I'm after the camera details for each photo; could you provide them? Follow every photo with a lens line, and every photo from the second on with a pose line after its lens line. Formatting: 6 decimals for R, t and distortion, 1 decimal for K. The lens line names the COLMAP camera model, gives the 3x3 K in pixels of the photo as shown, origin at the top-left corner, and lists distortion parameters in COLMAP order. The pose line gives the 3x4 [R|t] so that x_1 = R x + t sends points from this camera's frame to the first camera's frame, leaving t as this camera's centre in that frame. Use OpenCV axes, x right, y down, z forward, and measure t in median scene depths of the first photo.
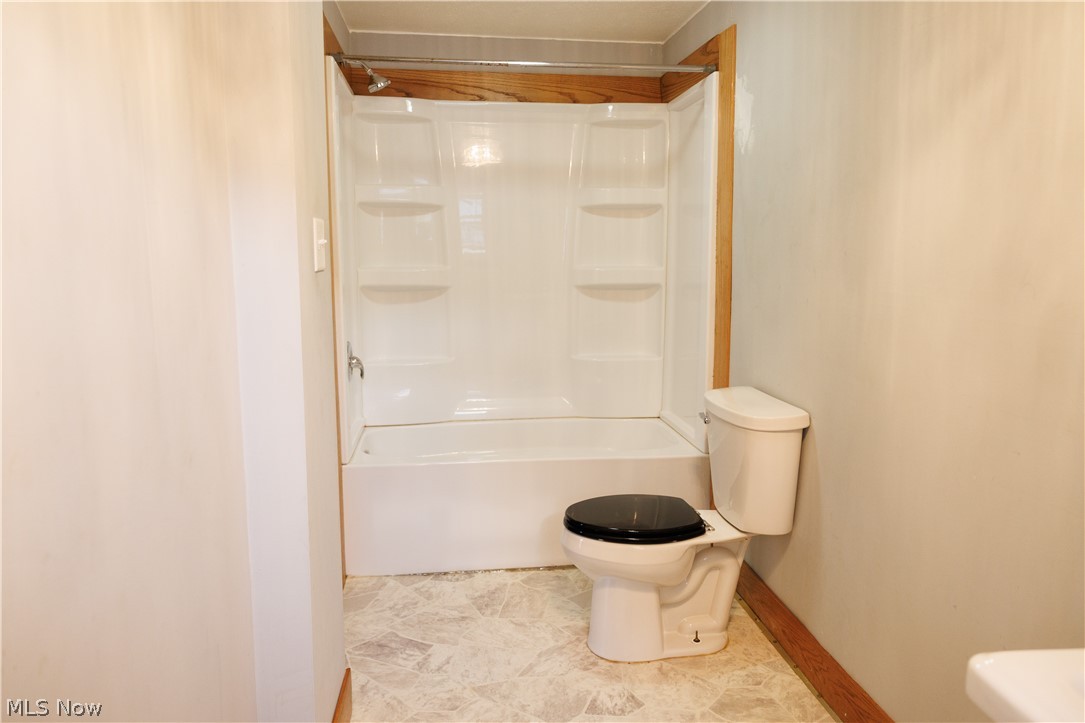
lens RADIAL K [[734.1, 0, 541.3], [0, 734.1, 360.7], [0, 0, 1]] dist [0.005934, 0.002683]
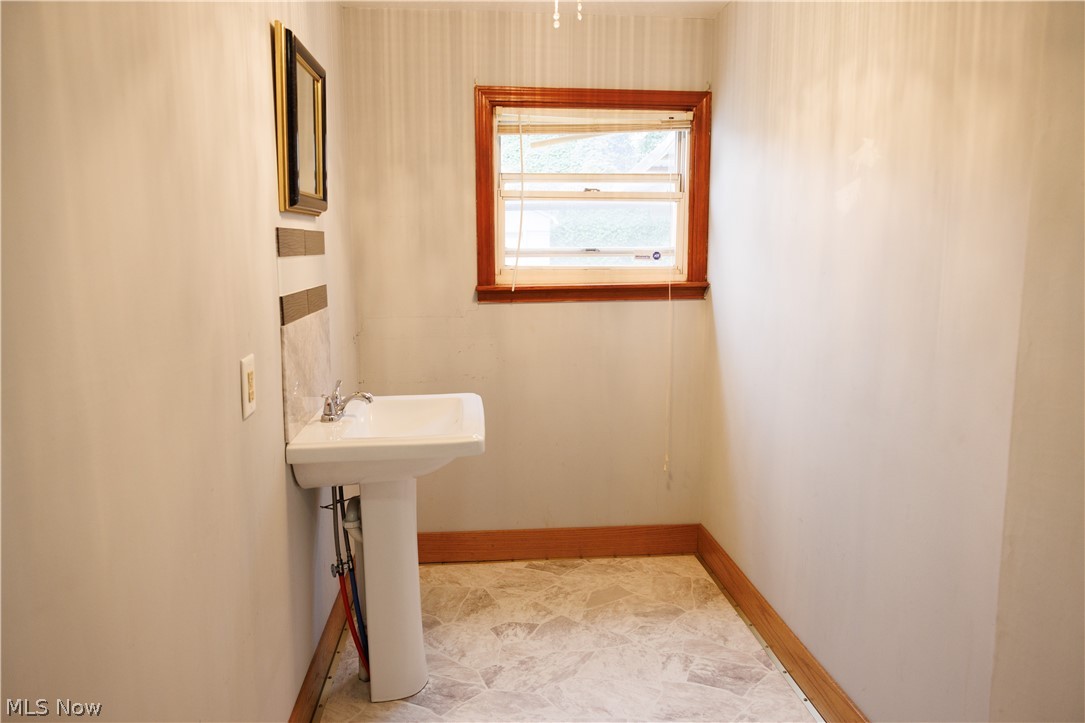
lens RADIAL K [[734.1, 0, 540.9], [0, 734.1, 359.6], [0, 0, 1]] dist [0.005934, 0.002683]
pose [[-0.999298, -0.009538, 0.036230, 0.012792], [0.001335, 0.957370, 0.288863, -0.305131], [-0.037441, 0.288709, -0.956685, 1.905706]]
